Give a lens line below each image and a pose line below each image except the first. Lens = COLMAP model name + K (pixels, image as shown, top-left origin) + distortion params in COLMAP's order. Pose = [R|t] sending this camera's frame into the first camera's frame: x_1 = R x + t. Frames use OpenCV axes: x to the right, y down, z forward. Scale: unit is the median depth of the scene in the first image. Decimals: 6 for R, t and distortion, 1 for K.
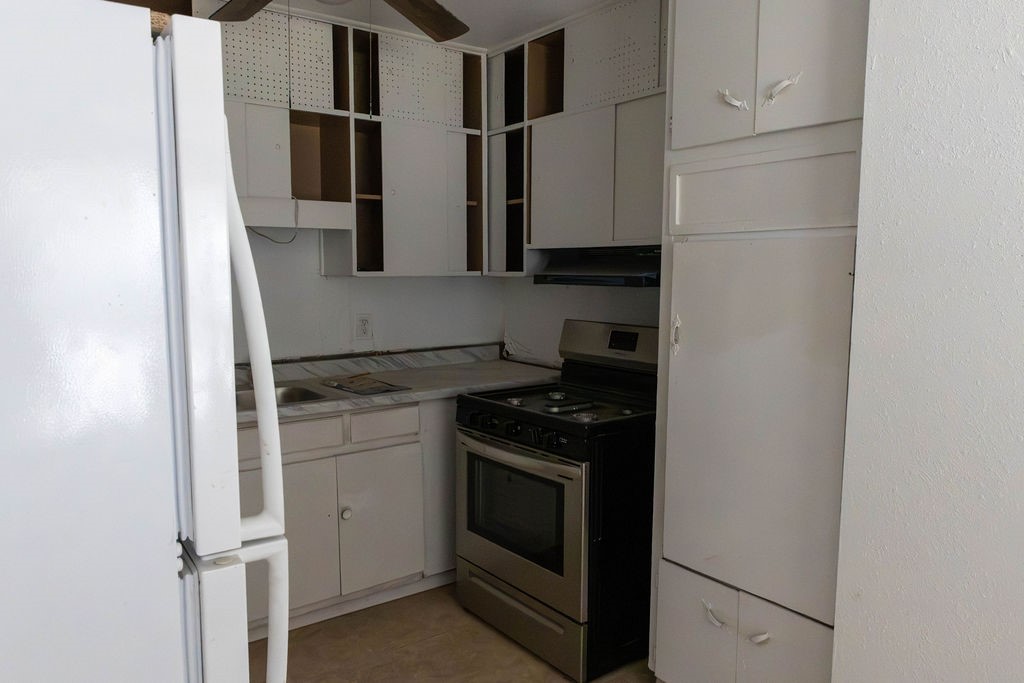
lens RADIAL K [[722.7, 0, 512.0], [0, 722.7, 341.5], [0, 0, 1]] dist [0.000317, -0.002346]
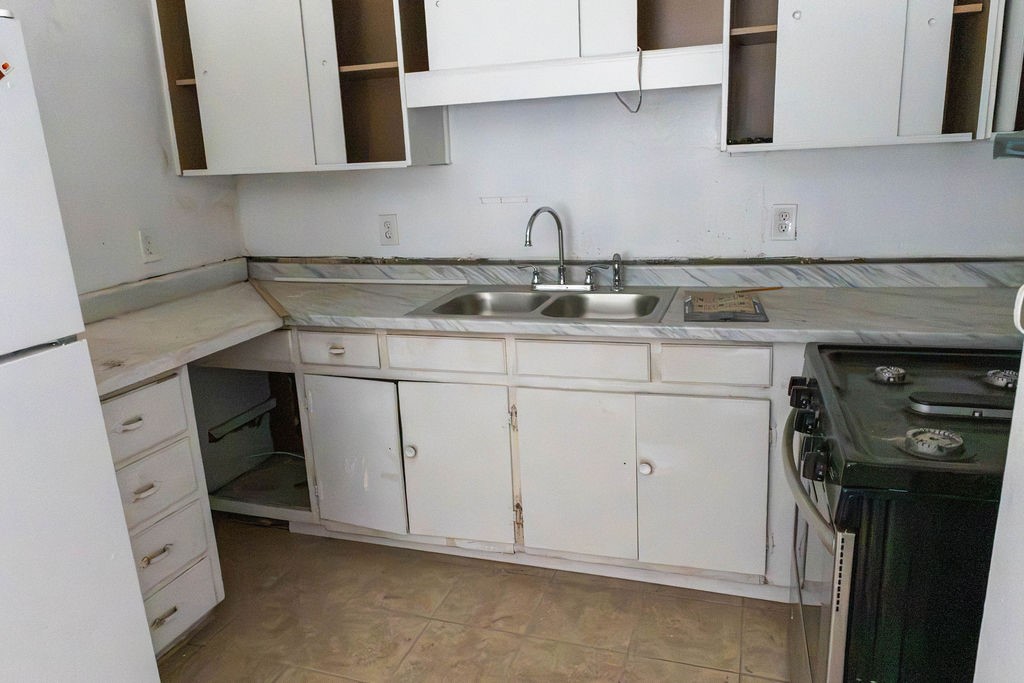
lens RADIAL K [[722.7, 0, 512.0], [0, 722.7, 341.5], [0, 0, 1]] dist [0.000317, -0.002346]
pose [[0.565506, 0.178450, -0.805207, 0.270238], [-0.031976, 0.980321, 0.194802, -0.039810], [0.824124, -0.084414, 0.560083, 0.416238]]
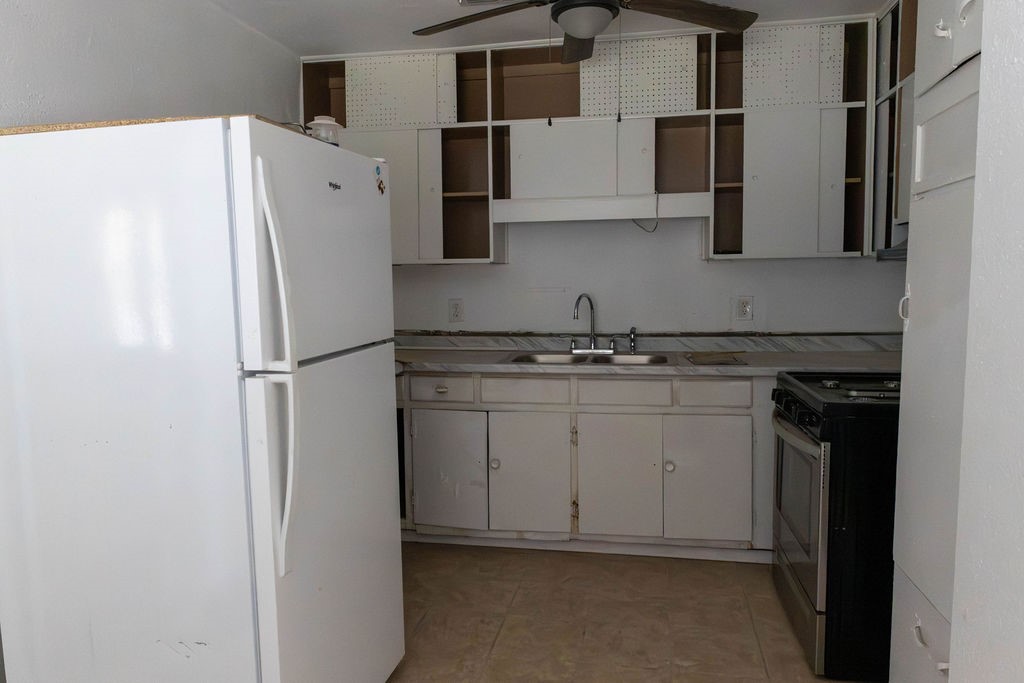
lens RADIAL K [[731.8, 0, 512.0], [0, 731.8, 341.5], [0, 0, 1]] dist [-0.004888, -0.000957]
pose [[0.671159, 0.054040, -0.739341, 0.407629], [-0.058525, 0.998089, 0.019824, 0.030768], [0.738999, 0.029964, 0.673039, 0.033129]]
